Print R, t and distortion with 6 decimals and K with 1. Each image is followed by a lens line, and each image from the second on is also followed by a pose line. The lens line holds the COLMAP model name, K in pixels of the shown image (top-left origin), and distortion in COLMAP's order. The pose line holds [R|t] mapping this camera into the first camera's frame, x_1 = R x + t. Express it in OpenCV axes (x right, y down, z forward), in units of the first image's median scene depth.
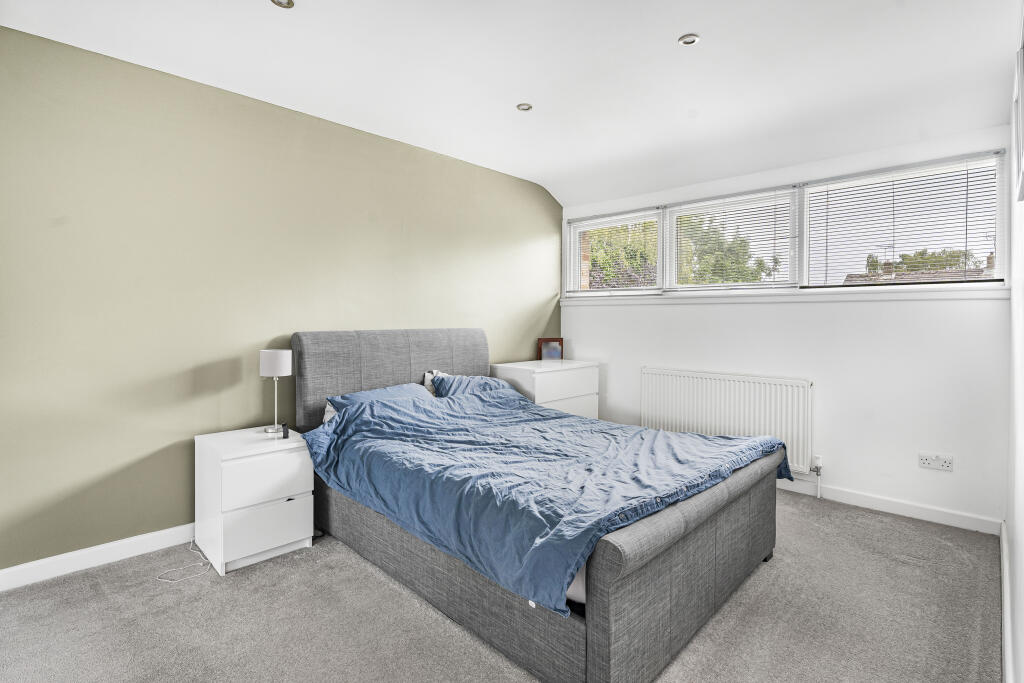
lens RADIAL K [[502.8, 0, 509.5], [0, 502.8, 321.8], [0, 0, 1]] dist [-0.000653, -0.000136]
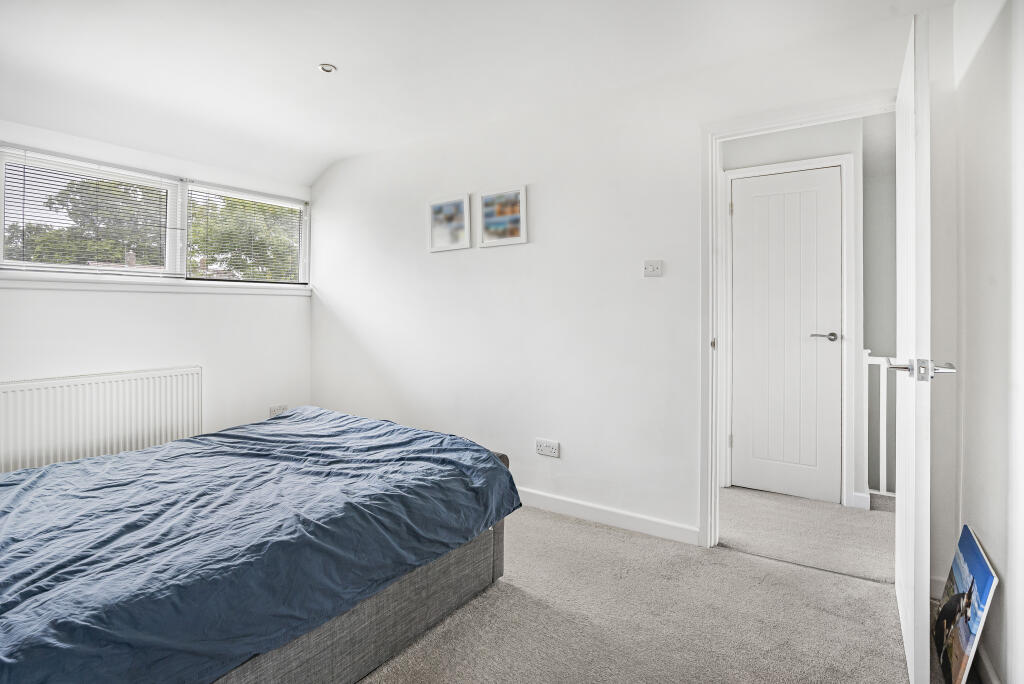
lens RADIAL K [[505.9, 0, 508.9], [0, 505.9, 298.7], [0, 0, 1]] dist [-0.004146, -0.001095]
pose [[-0.183187, 0.015643, 0.982954, -0.570581], [0.003941, 0.999877, -0.015178, -0.008536], [-0.983070, 0.001094, -0.183226, 0.536047]]
